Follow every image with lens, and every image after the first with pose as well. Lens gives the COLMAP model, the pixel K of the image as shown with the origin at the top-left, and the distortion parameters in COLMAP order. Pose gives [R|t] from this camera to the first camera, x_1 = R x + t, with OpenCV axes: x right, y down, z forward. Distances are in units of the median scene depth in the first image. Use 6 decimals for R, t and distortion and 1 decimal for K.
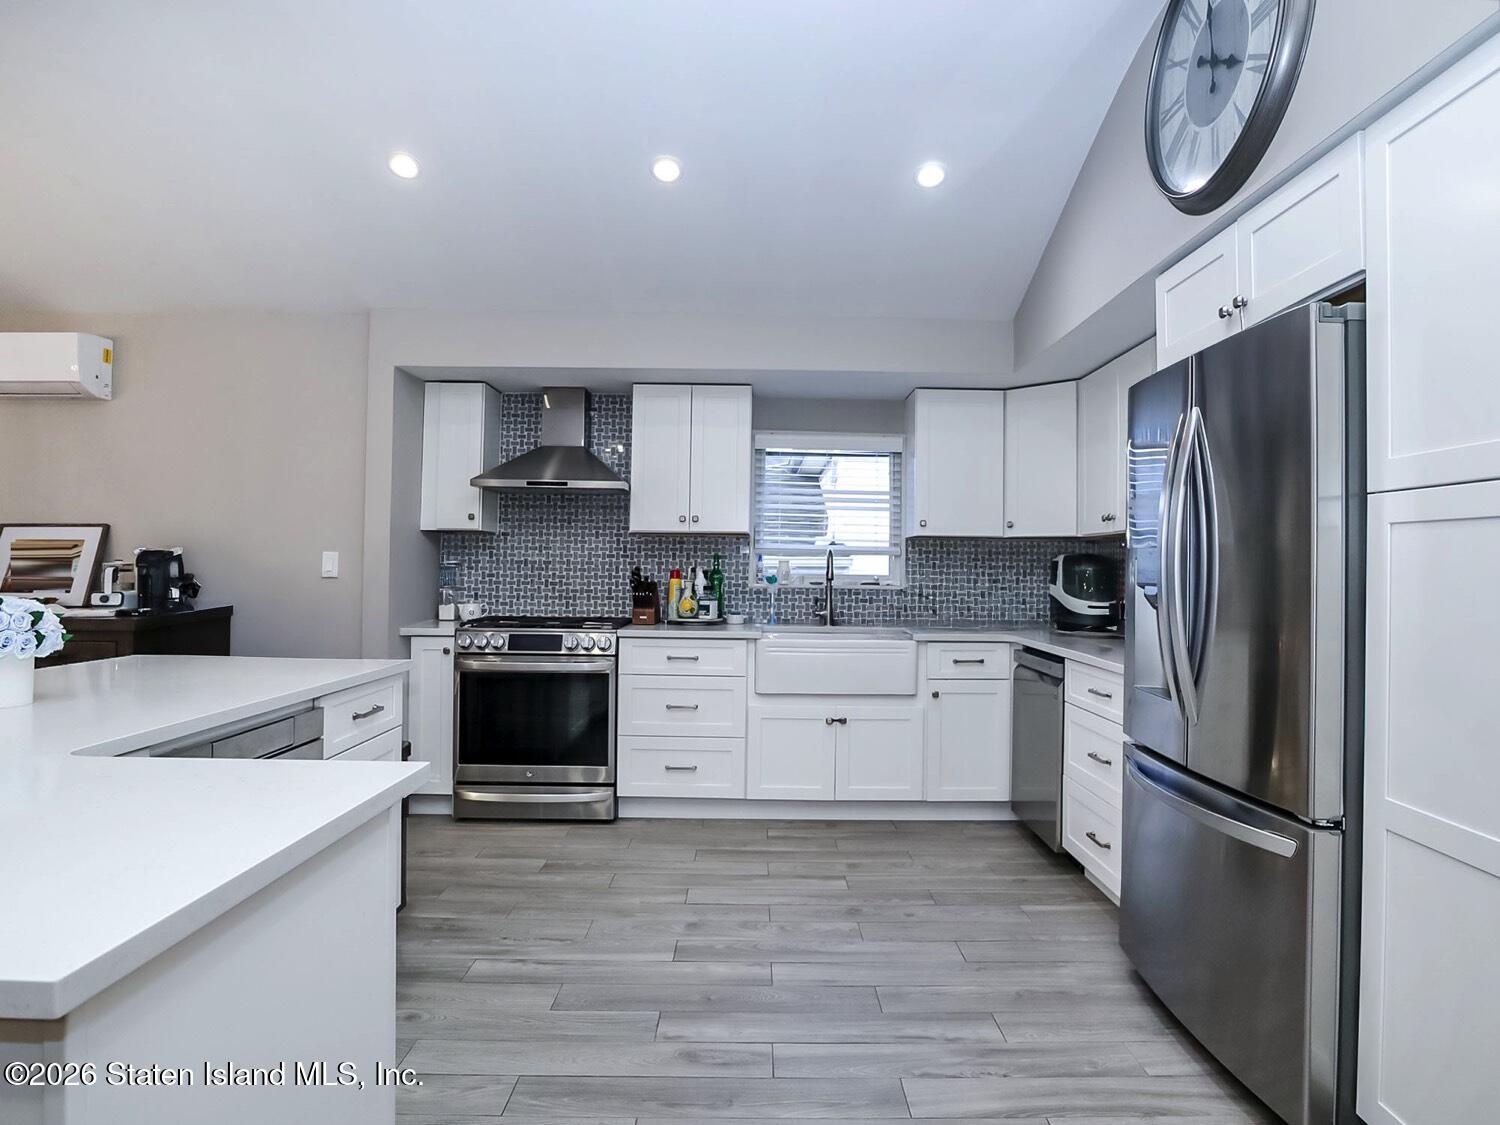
lens RADIAL K [[862.2, 0, 759.1], [0, 862.2, 563.4], [0, 0, 1]] dist [-0.029718, 0.000455]
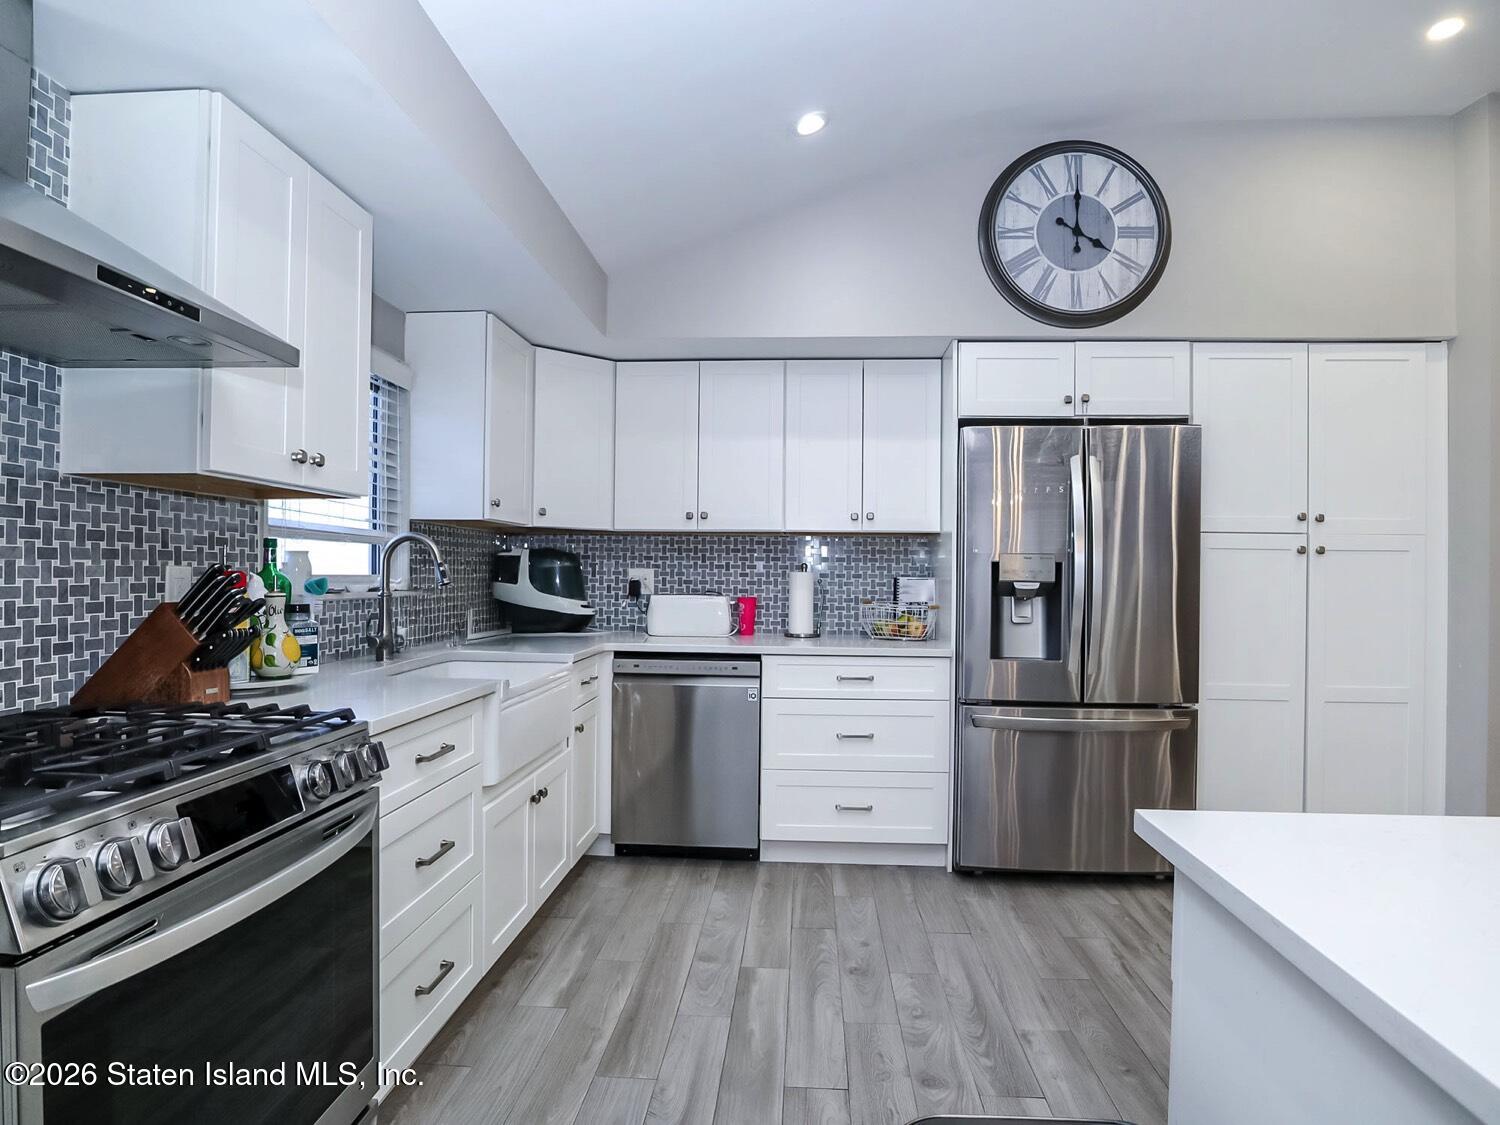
lens RADIAL K [[862.2, 0, 759.1], [0, 862.2, 563.4], [0, 0, 1]] dist [-0.029718, 0.000455]
pose [[0.063046, -0.002174, 0.998008, -0.653011], [-0.015022, 0.999882, 0.003127, -0.001551], [-0.997898, -0.015189, 0.063006, 0.920450]]
